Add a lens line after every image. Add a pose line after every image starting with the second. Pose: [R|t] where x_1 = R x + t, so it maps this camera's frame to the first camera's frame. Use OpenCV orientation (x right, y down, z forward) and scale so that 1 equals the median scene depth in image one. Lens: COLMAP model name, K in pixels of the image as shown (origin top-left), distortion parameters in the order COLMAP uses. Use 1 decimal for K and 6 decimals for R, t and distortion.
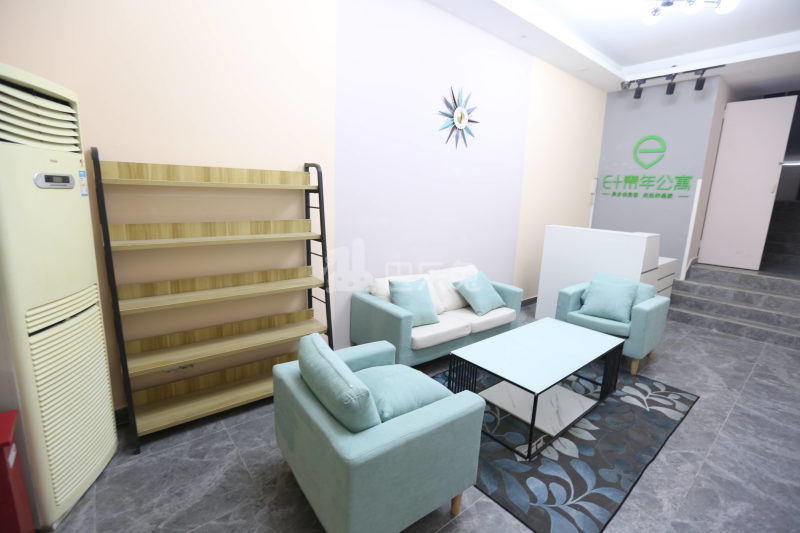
lens RADIAL K [[366.5, 0, 394.3], [0, 366.5, 264.5], [0, 0, 1]] dist [-0.045354, 0.017266]
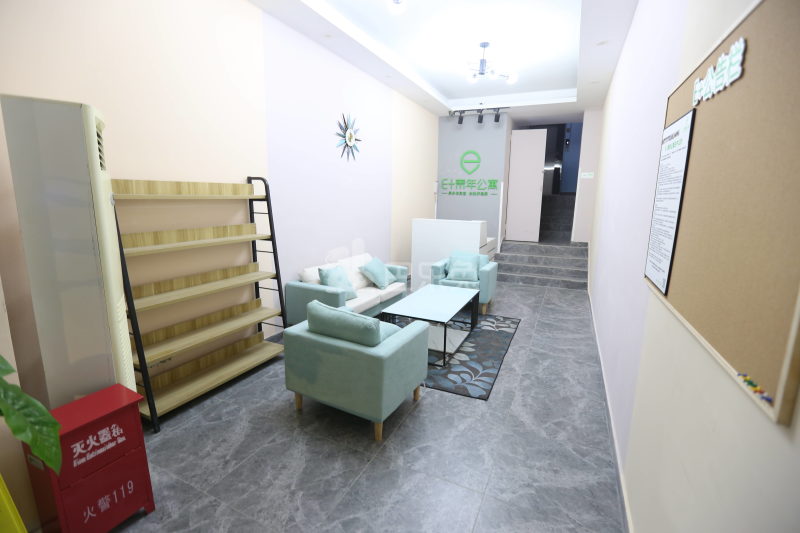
lens RADIAL K [[366.5, 0, 394.3], [0, 366.5, 264.5], [0, 0, 1]] dist [-0.045354, 0.017266]
pose [[0.904803, -0.100494, 0.413803, -0.324809], [0.100612, 0.994692, 0.021571, 0.031568], [-0.413774, 0.022116, 0.910111, -0.272283]]
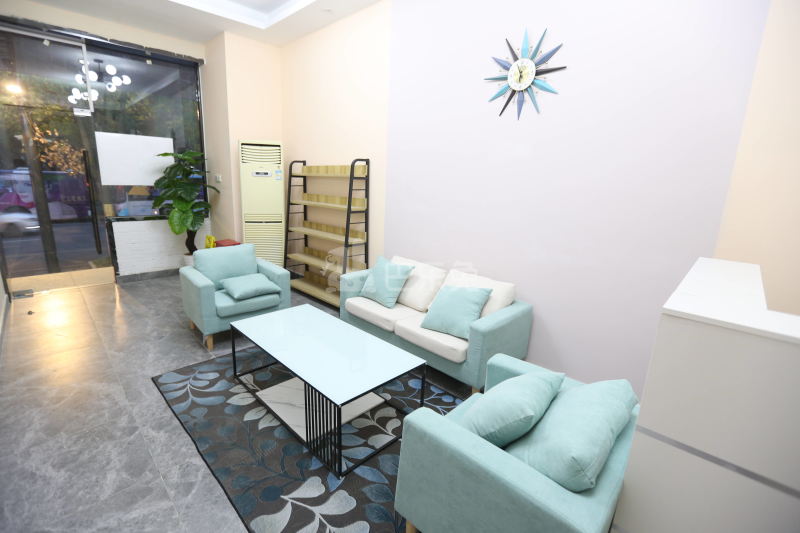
lens RADIAL K [[366.5, 0, 394.3], [0, 366.5, 264.5], [0, 0, 1]] dist [-0.045354, 0.017266]
pose [[0.102522, 0.192999, -0.975828, 1.208080], [-0.222406, 0.960610, 0.166623, -0.140033], [0.969549, 0.199948, 0.141408, 0.960314]]
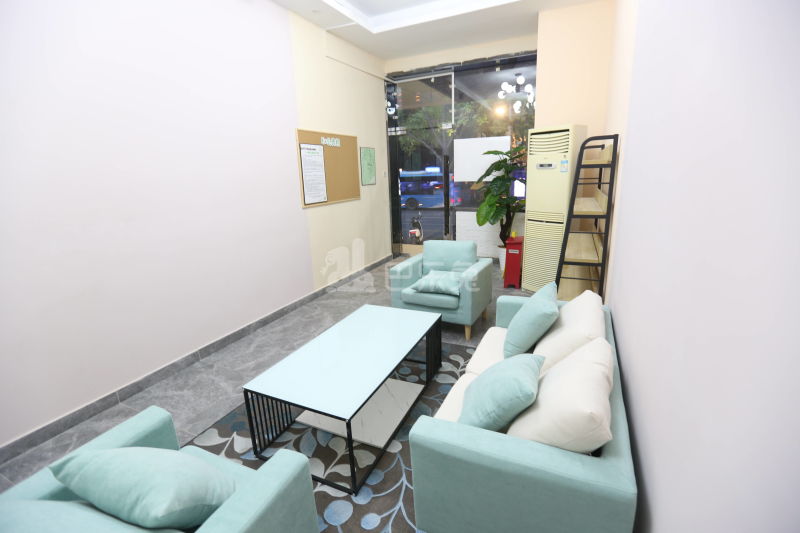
lens RADIAL K [[366.5, 0, 394.3], [0, 366.5, 264.5], [0, 0, 1]] dist [-0.045354, 0.017266]
pose [[-0.901875, 0.101437, -0.419919, 0.647816], [-0.079757, 0.916233, 0.392626, -0.281805], [0.424571, 0.387591, -0.818238, 1.582955]]
